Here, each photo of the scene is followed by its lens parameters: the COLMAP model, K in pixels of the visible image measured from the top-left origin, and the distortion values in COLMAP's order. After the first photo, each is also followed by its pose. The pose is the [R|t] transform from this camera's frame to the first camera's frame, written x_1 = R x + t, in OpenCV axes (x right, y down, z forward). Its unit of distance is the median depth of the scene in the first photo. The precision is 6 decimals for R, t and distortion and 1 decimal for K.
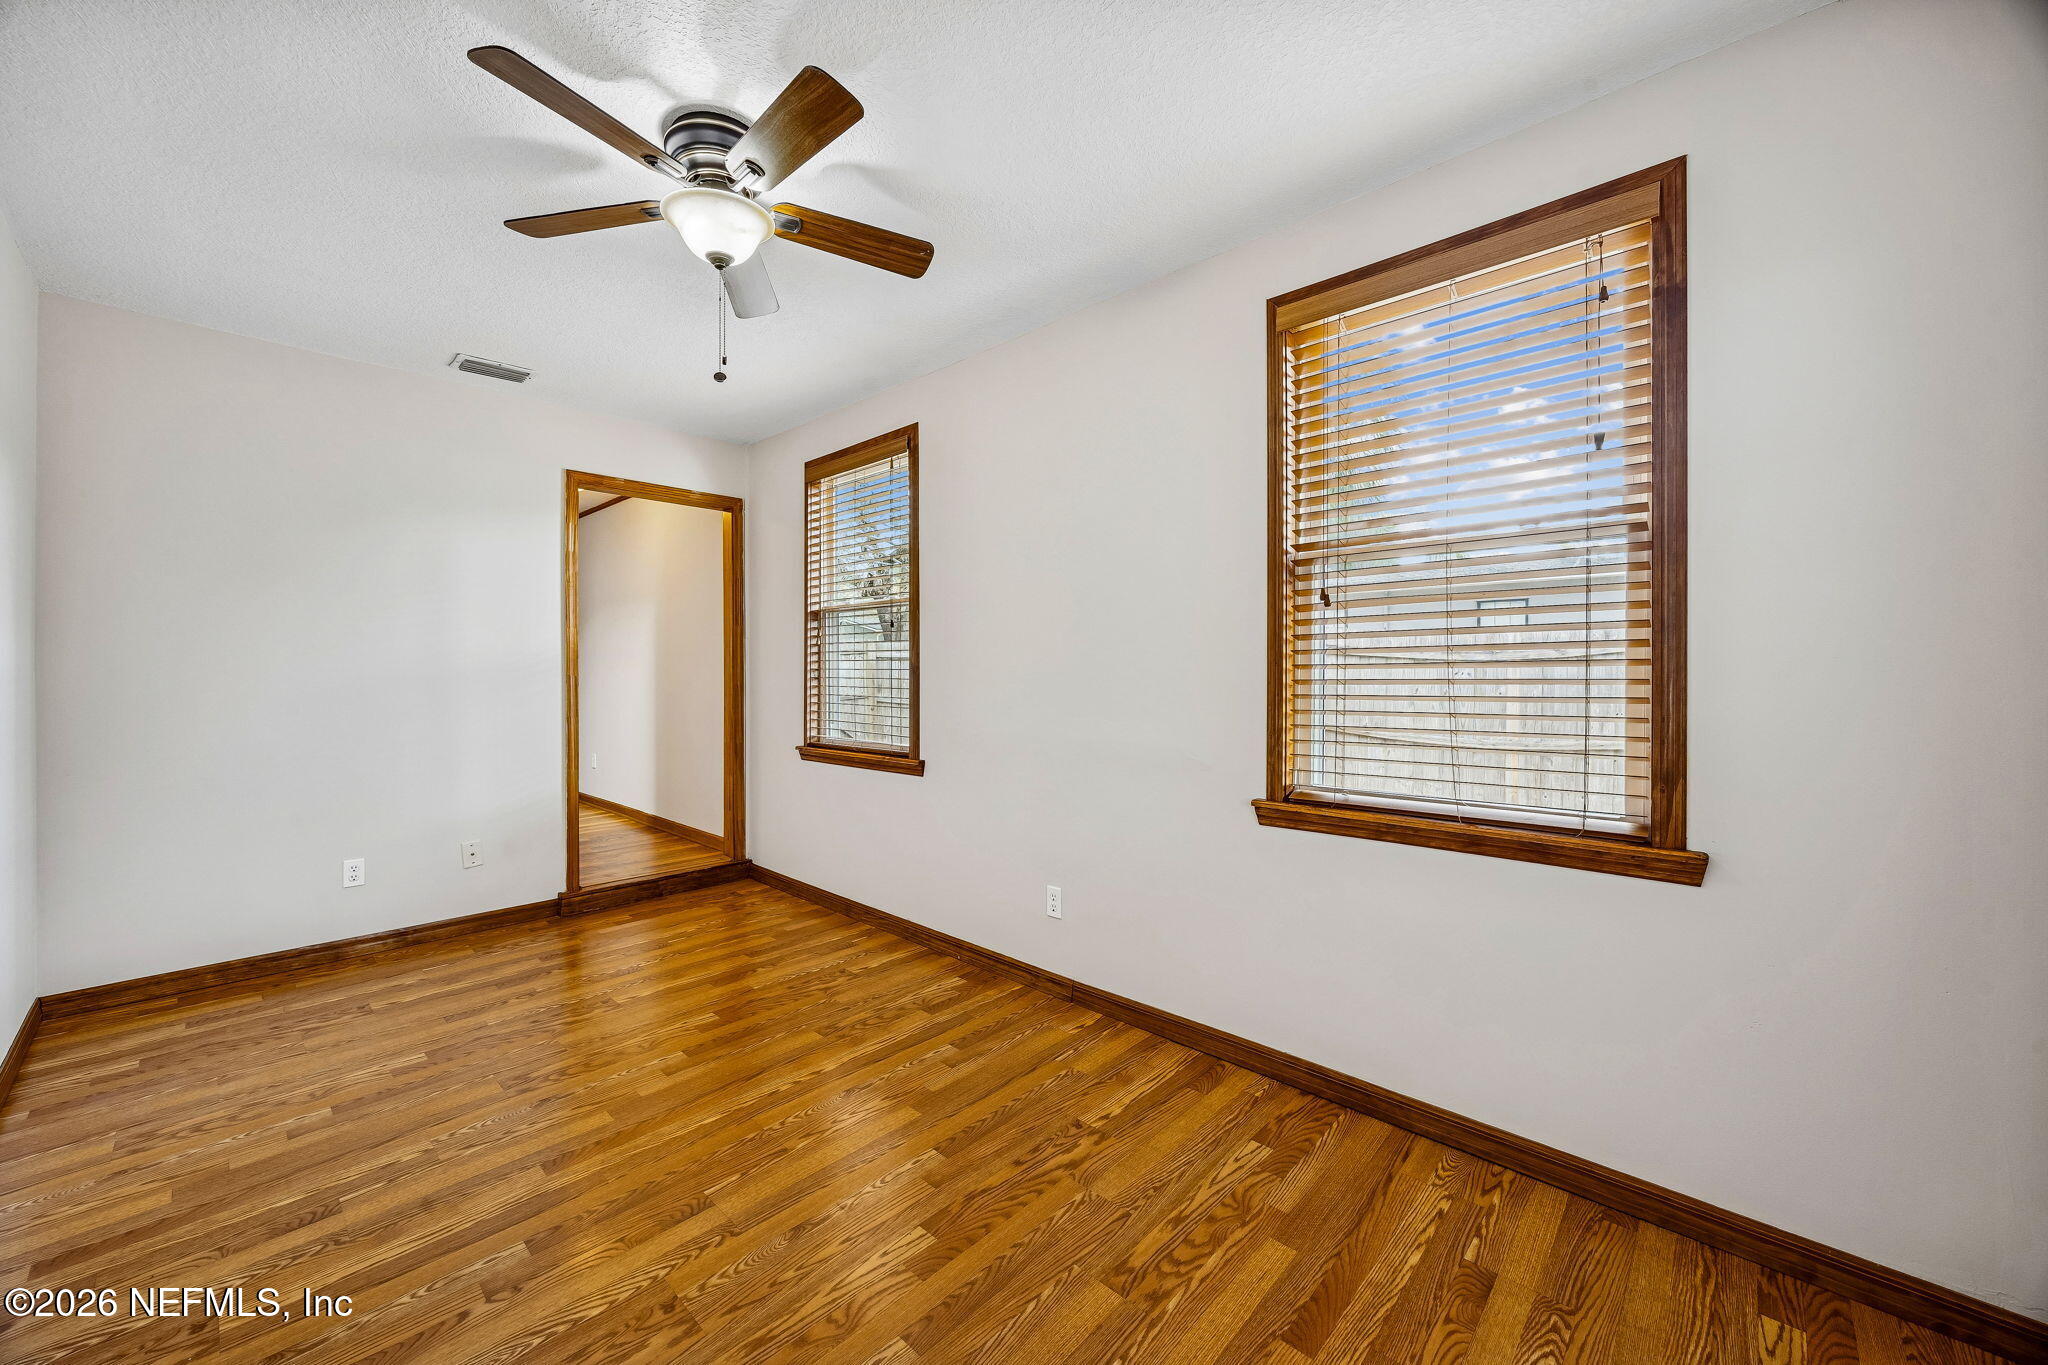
lens RADIAL K [[775.0, 0, 1022.8], [0, 775.0, 672.4], [0, 0, 1]] dist [-0.001504, -0.000158]
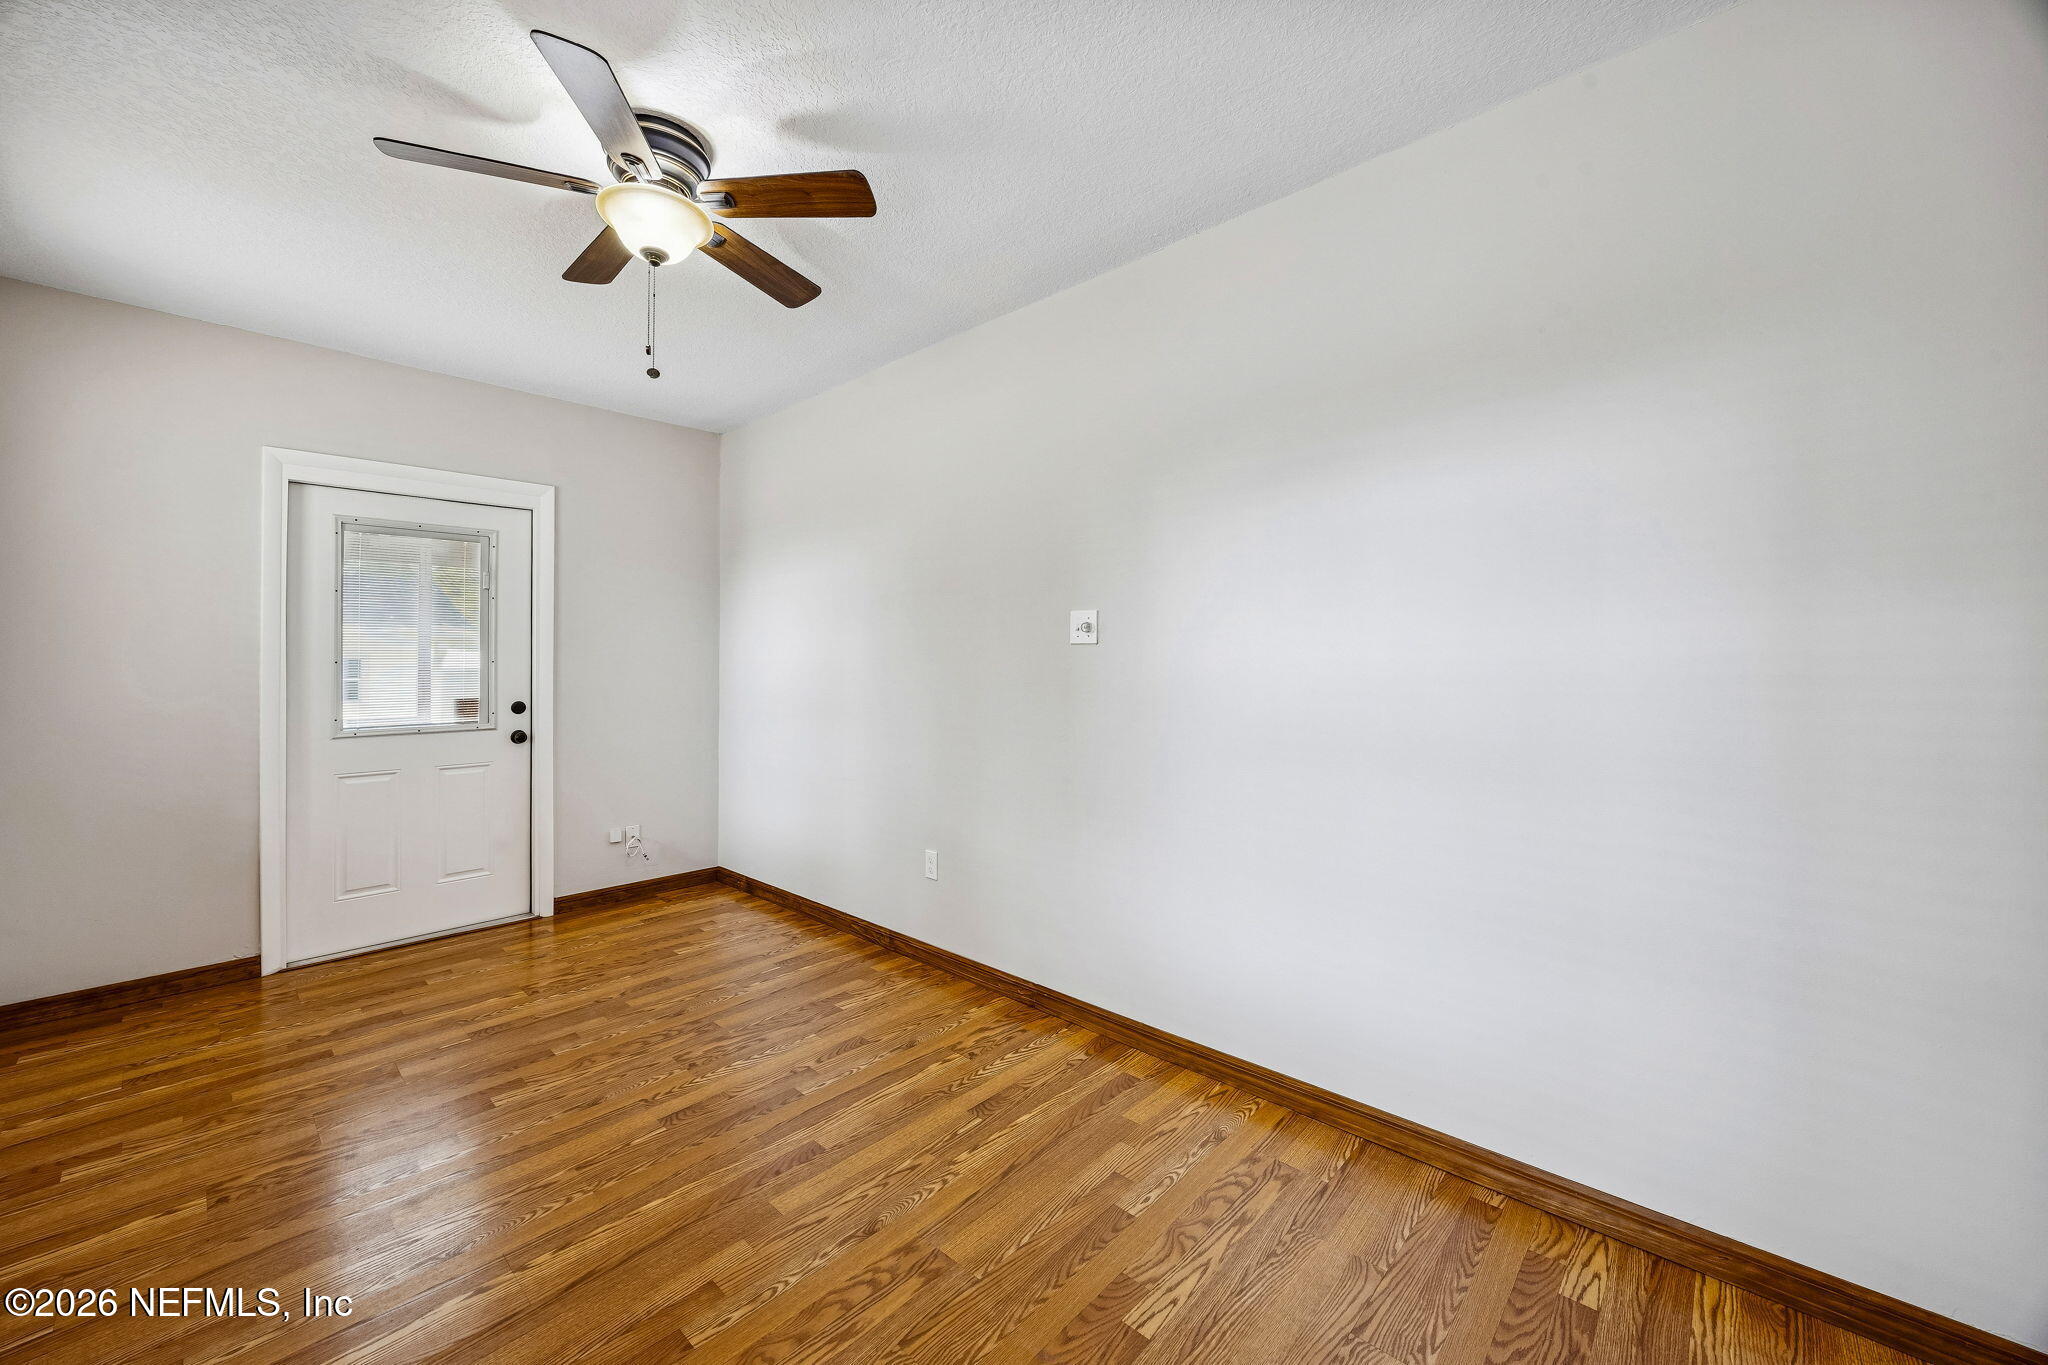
lens RADIAL K [[775.0, 0, 1022.8], [0, 775.0, 672.4], [0, 0, 1]] dist [-0.001504, -0.000158]
pose [[-0.999955, 0.002211, -0.009262, -0.872588], [0.002100, 0.999927, 0.011904, -0.004578], [0.009288, 0.011884, -0.999886, 2.011062]]
